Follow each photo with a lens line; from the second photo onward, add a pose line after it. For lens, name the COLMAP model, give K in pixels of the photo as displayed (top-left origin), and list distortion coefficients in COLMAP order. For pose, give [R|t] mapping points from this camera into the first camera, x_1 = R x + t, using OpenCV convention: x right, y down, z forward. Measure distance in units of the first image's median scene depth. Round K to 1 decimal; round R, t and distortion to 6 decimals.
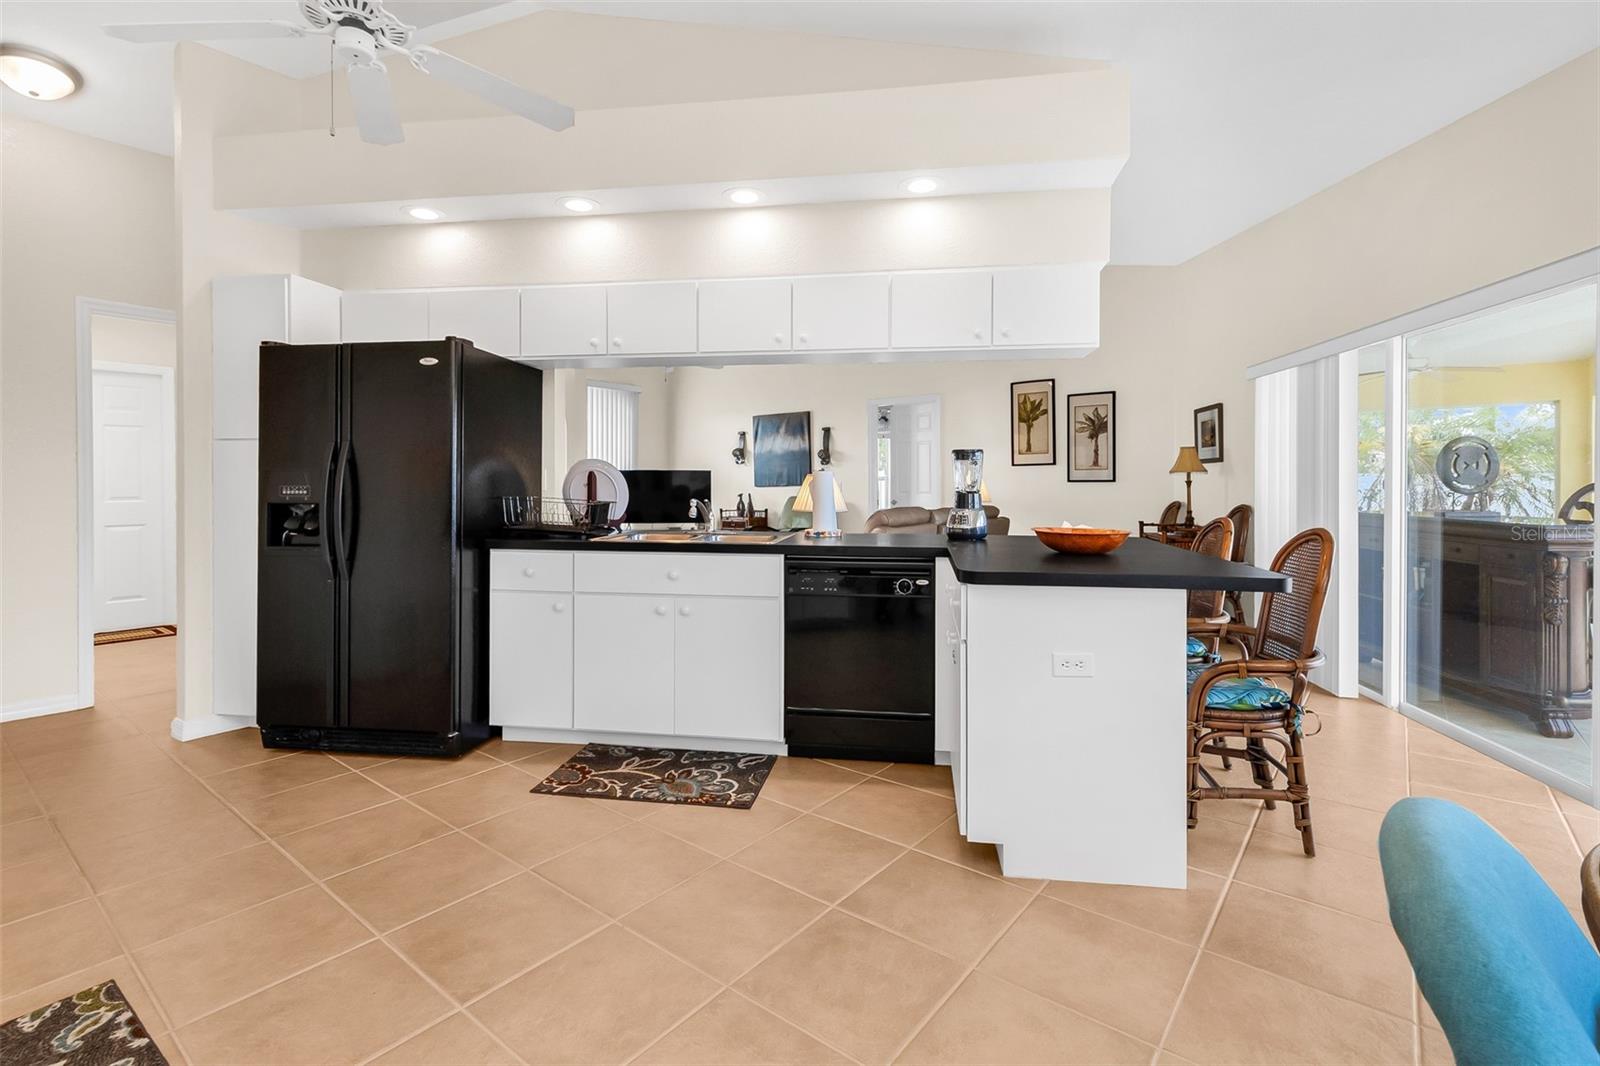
lens RADIAL K [[746.1, 0, 800.0], [0, 746.1, 481.6], [0, 0, 1]] dist [0.005212, -0.000017]
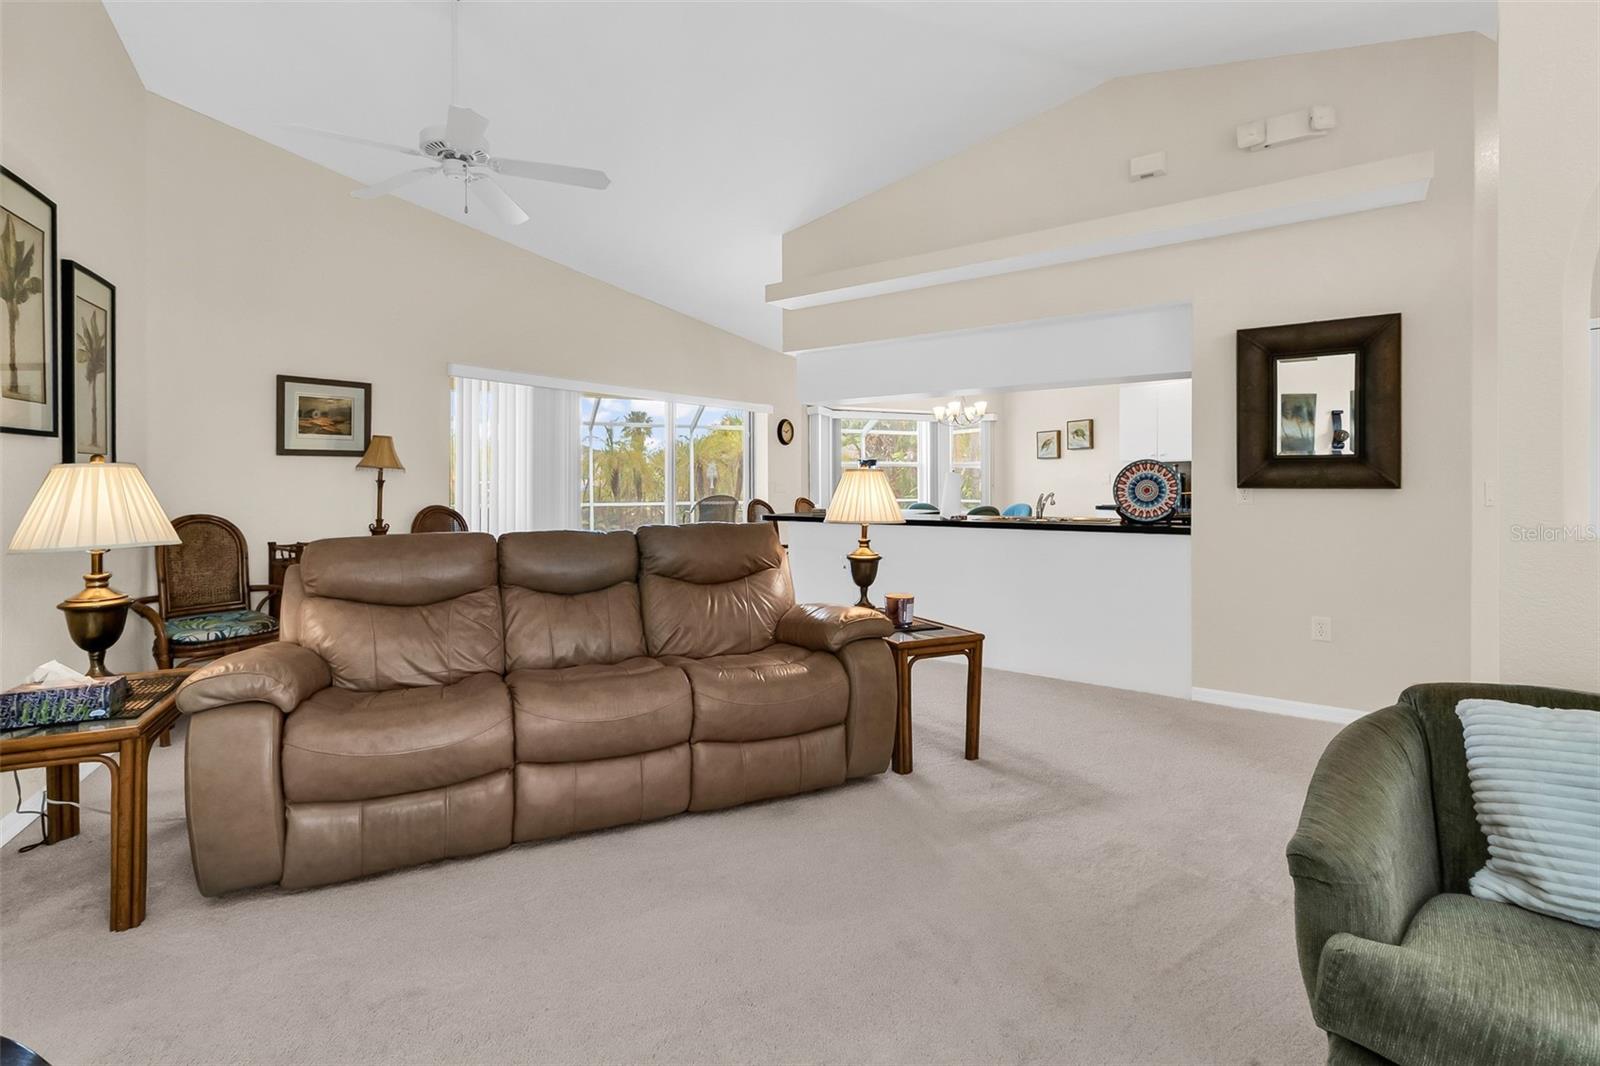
lens RADIAL K [[749.0, 0, 770.6], [0, 749.0, 479.2], [0, 0, 1]] dist [0.004136, 0.000845]
pose [[-0.887895, 0.002117, 0.460041, -0.146955], [0.002357, 0.999997, -0.000053, -0.000440], [-0.460040, 0.001037, -0.887897, 1.164255]]
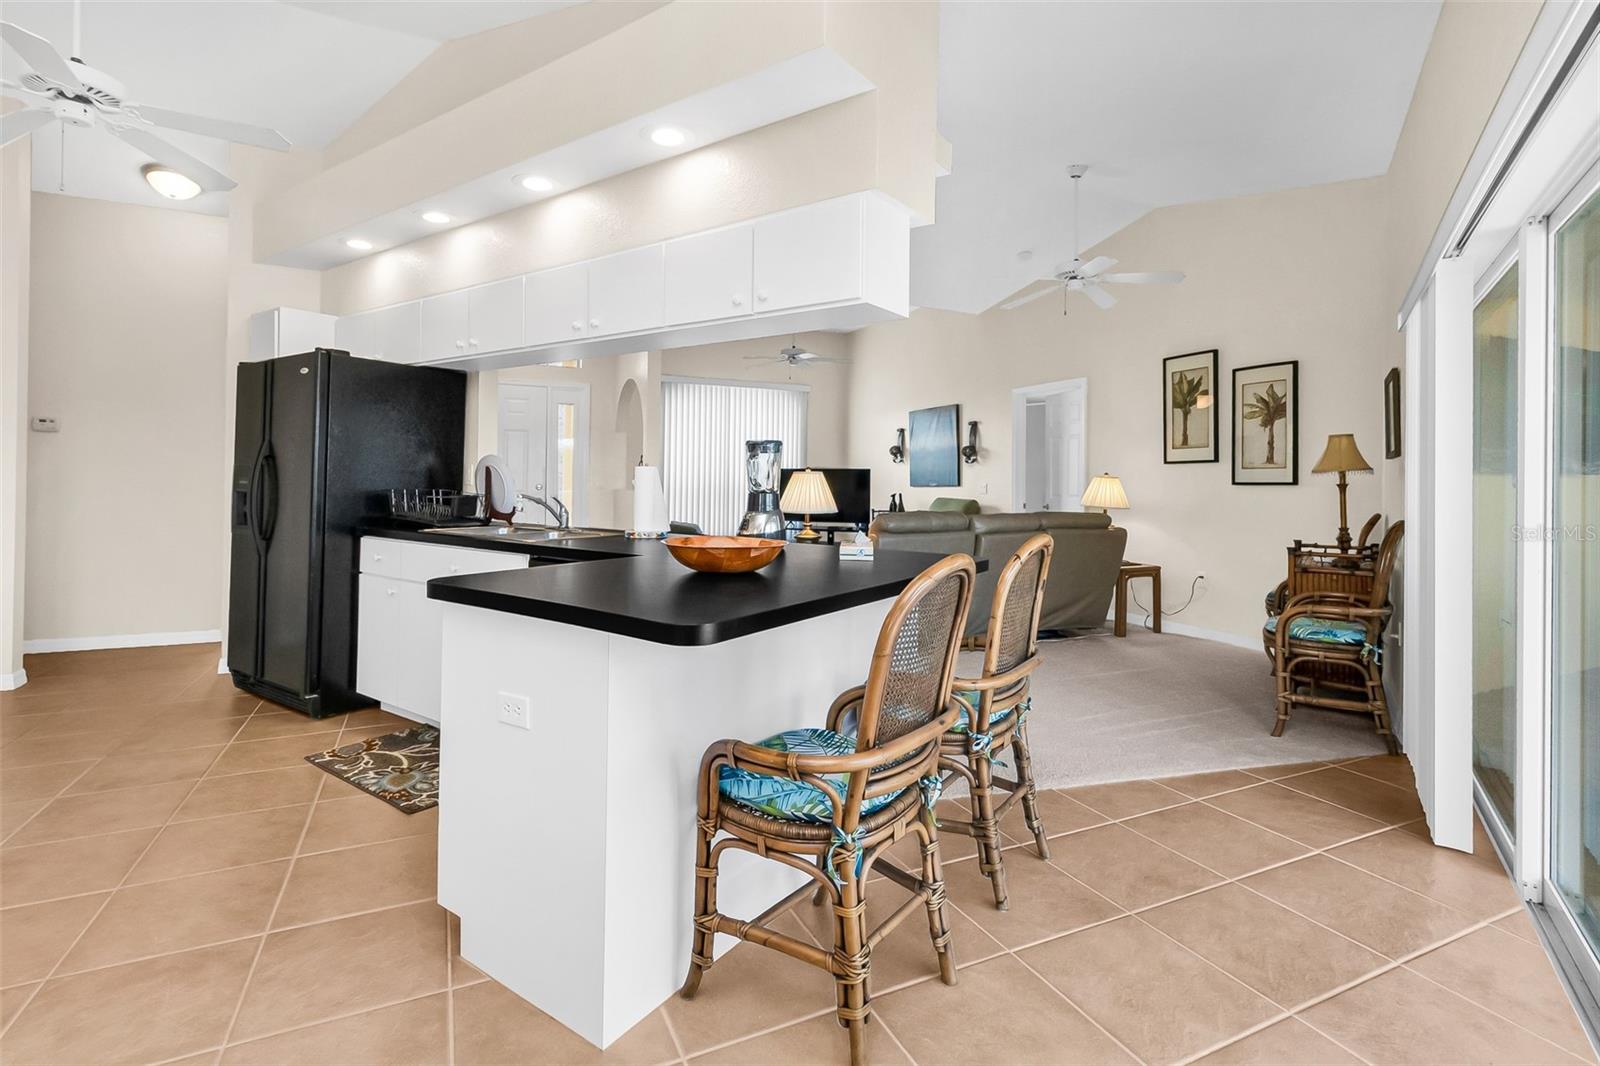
lens RADIAL K [[742.5, 0, 784.9], [0, 742.5, 477.5], [0, 0, 1]] dist [-0.000848, -0.000190]
pose [[0.894277, 0.008010, -0.447442, 0.285803], [-0.010681, 0.999937, -0.003446, 0.000354], [0.447386, 0.007861, 0.894307, 0.128448]]
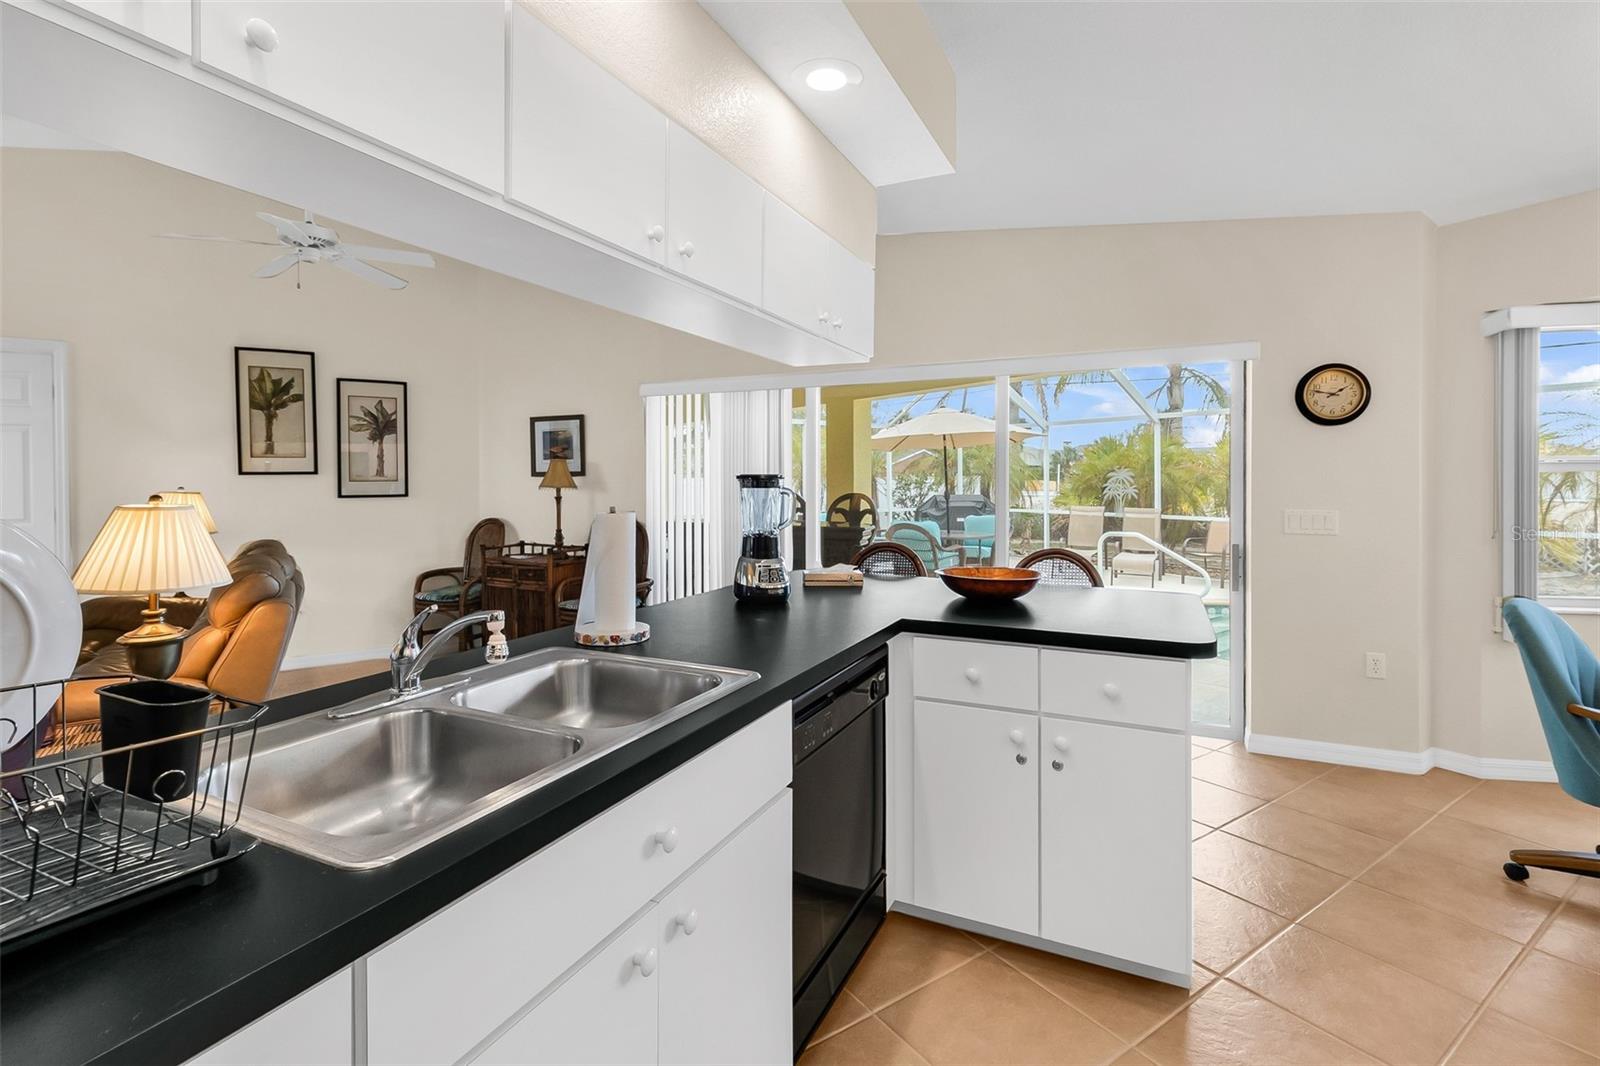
lens RADIAL K [[746.1, 0, 800.0], [0, 746.1, 481.6], [0, 0, 1]] dist [0.005212, -0.000017]
pose [[0.290441, -0.004160, 0.956884, -0.203558], [0.001127, 0.999991, 0.004006, -0.017723], [-0.956892, -0.000085, 0.290443, 0.353721]]
